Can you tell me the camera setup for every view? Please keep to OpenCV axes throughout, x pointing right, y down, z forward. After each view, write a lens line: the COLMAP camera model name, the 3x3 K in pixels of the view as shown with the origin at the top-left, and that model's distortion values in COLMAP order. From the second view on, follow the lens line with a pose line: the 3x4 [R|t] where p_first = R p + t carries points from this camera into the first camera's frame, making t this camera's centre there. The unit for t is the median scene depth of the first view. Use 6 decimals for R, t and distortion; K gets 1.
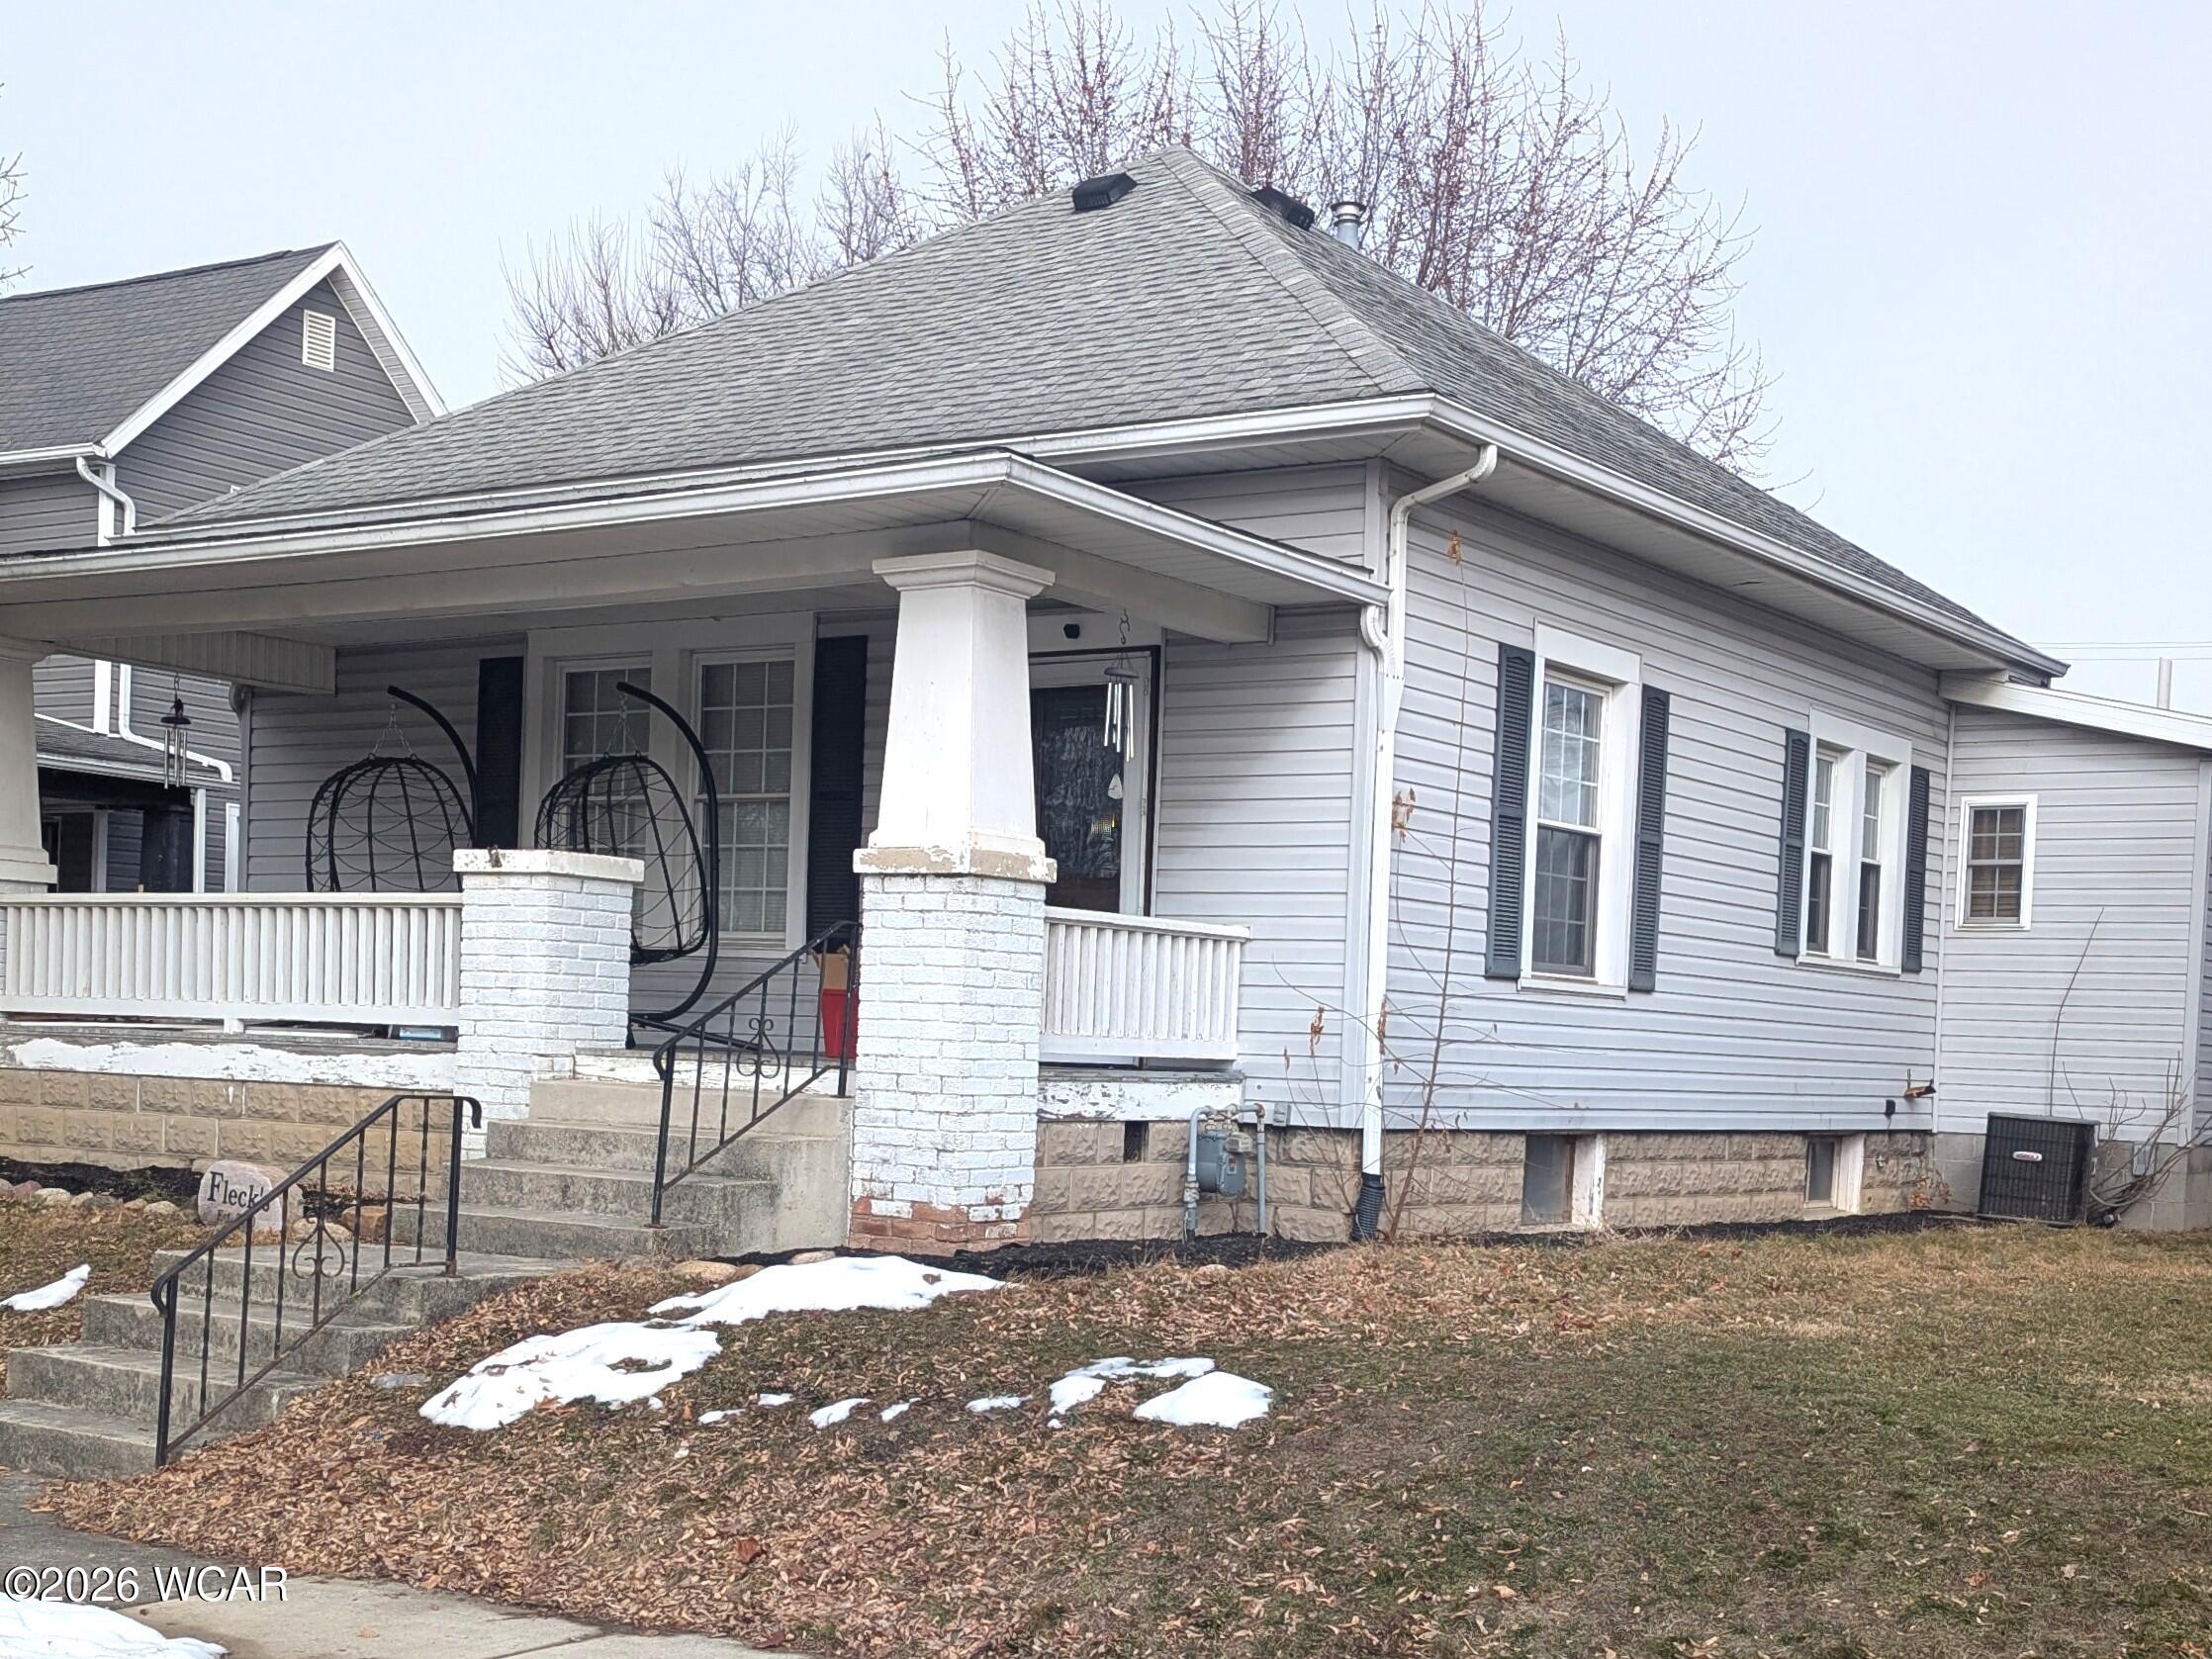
lens RADIAL K [[2898.5, 0, 1110.5], [0, 2898.5, 1181.8], [0, 0, 1]] dist [0.152647, -0.449267]
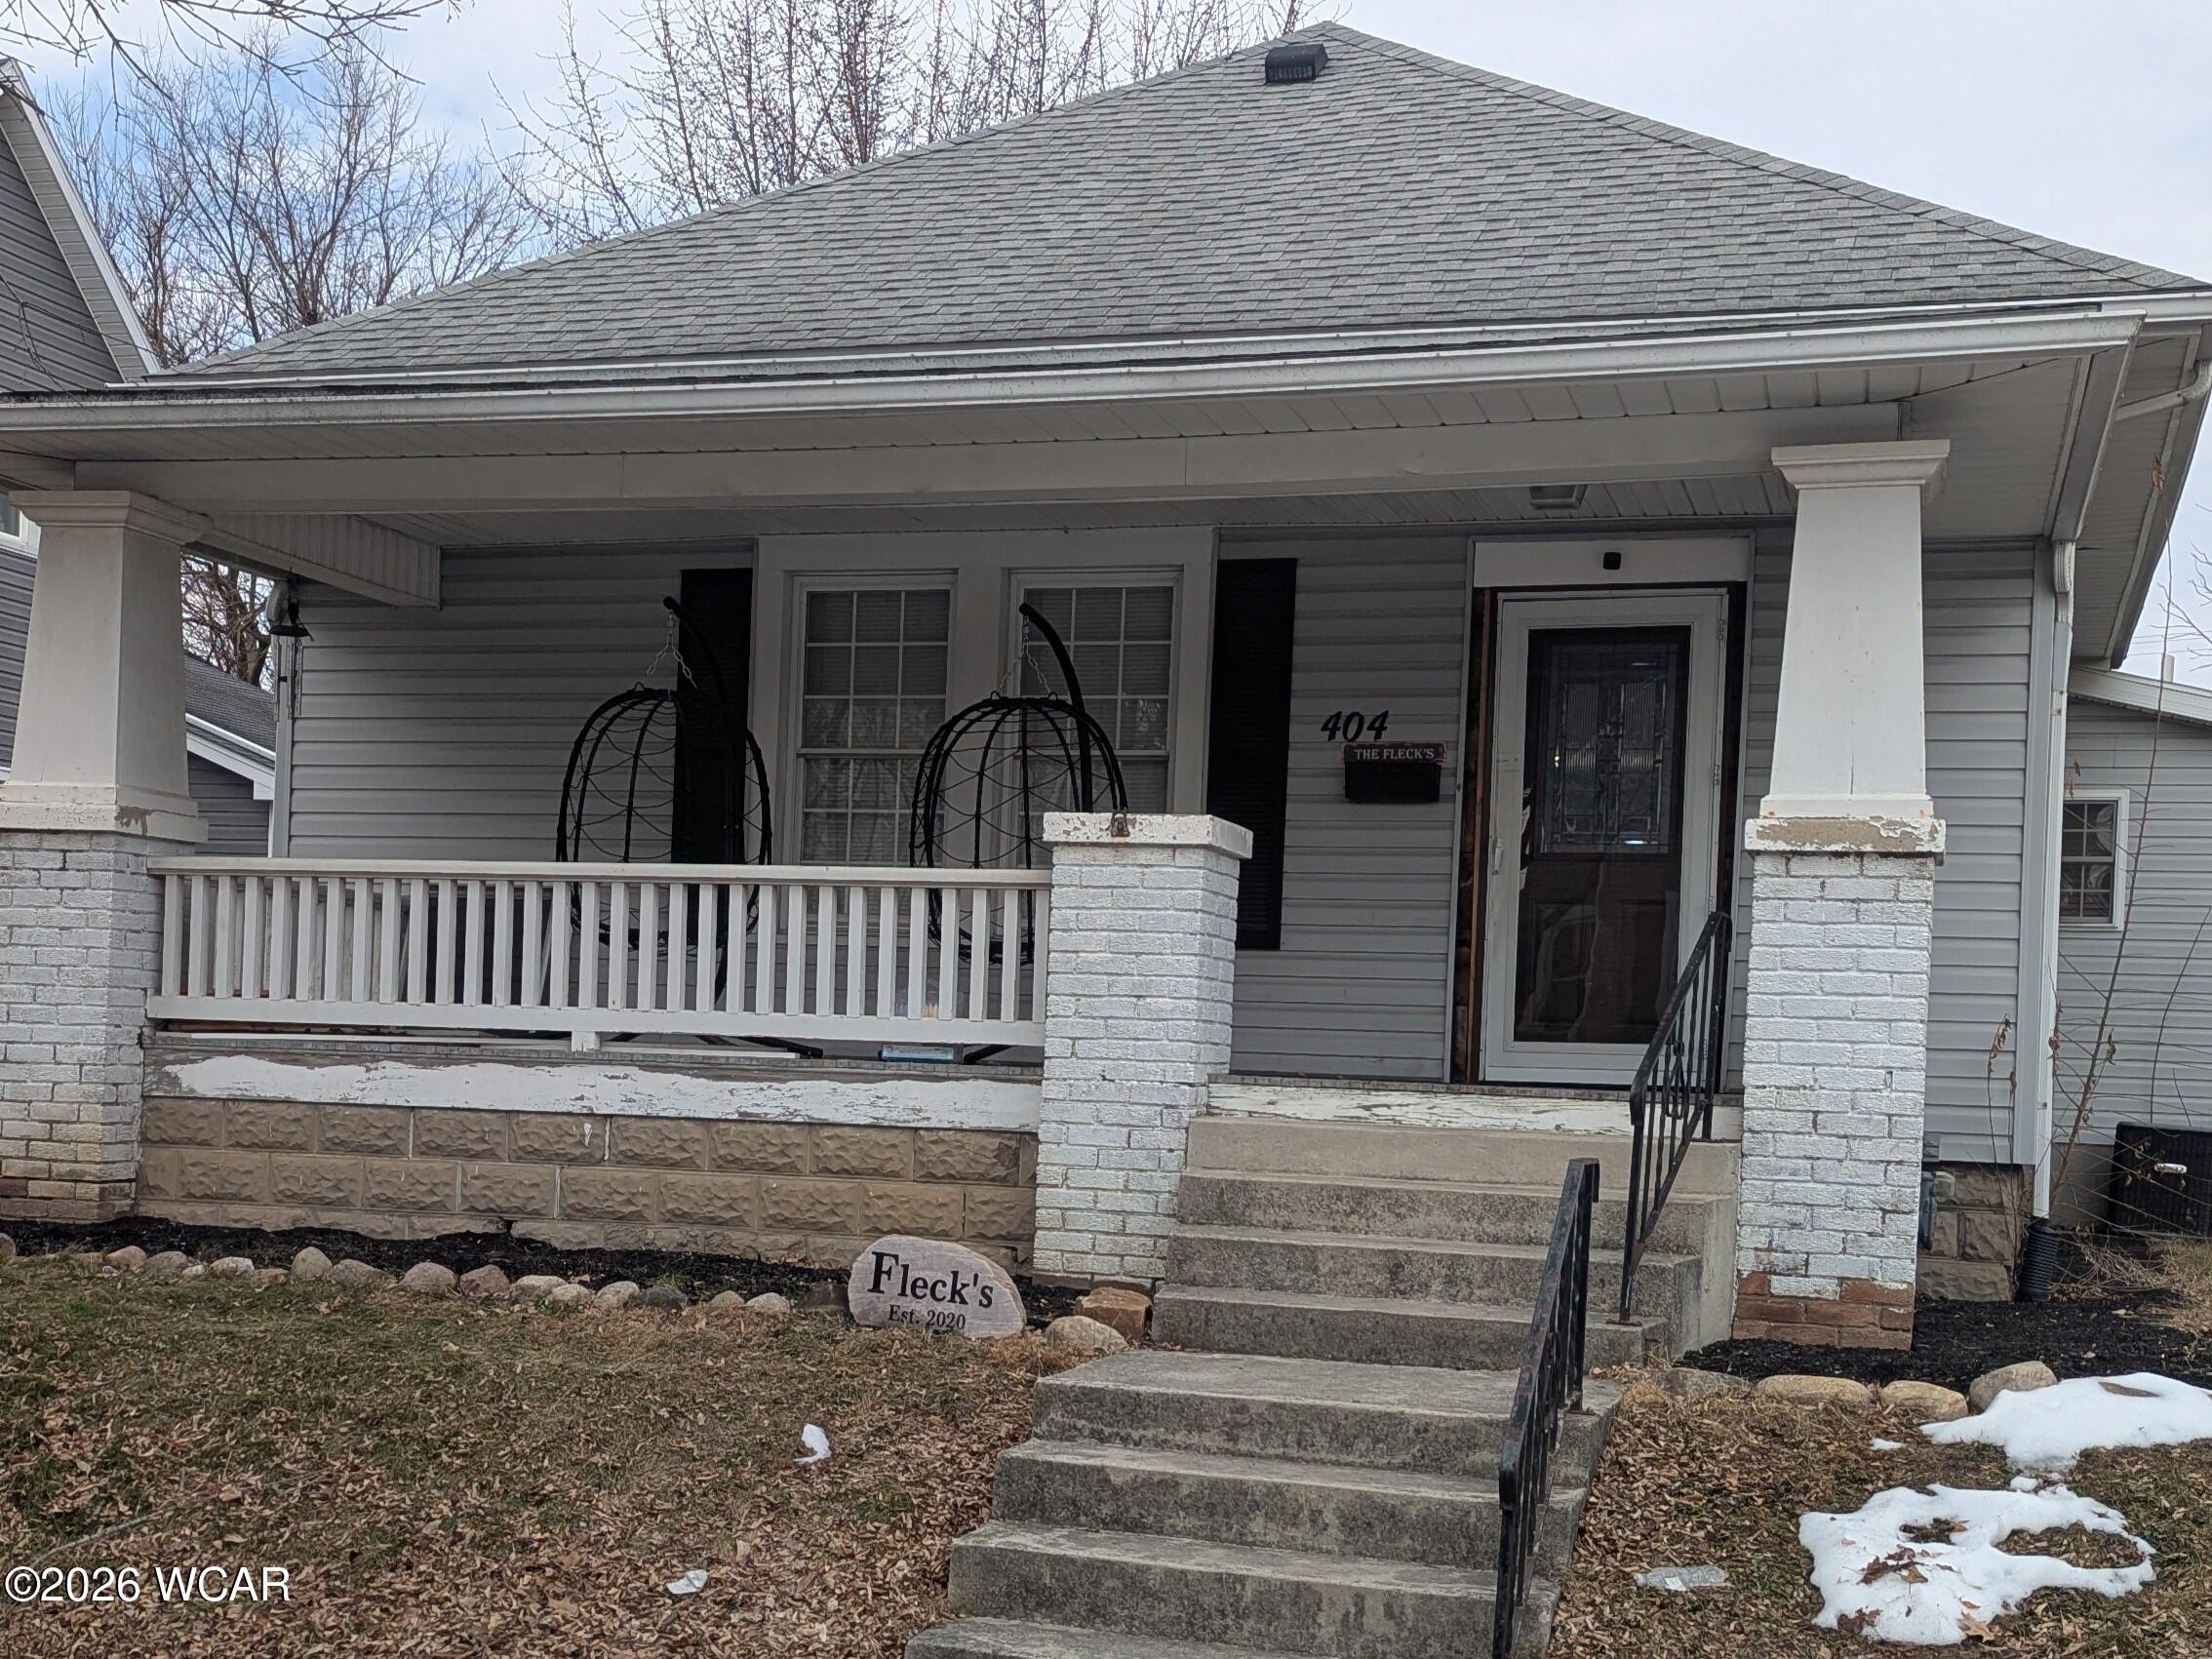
lens RADIAL K [[2861.5, 0, 1074.0], [0, 2861.5, 1107.0], [0, 0, 1]] dist [0.130337, -0.226809]
pose [[0.956013, -0.006885, 0.293242, -0.358401], [0.012262, 0.999789, -0.016502, -0.020821], [-0.293066, 0.019372, 0.955896, 0.240460]]
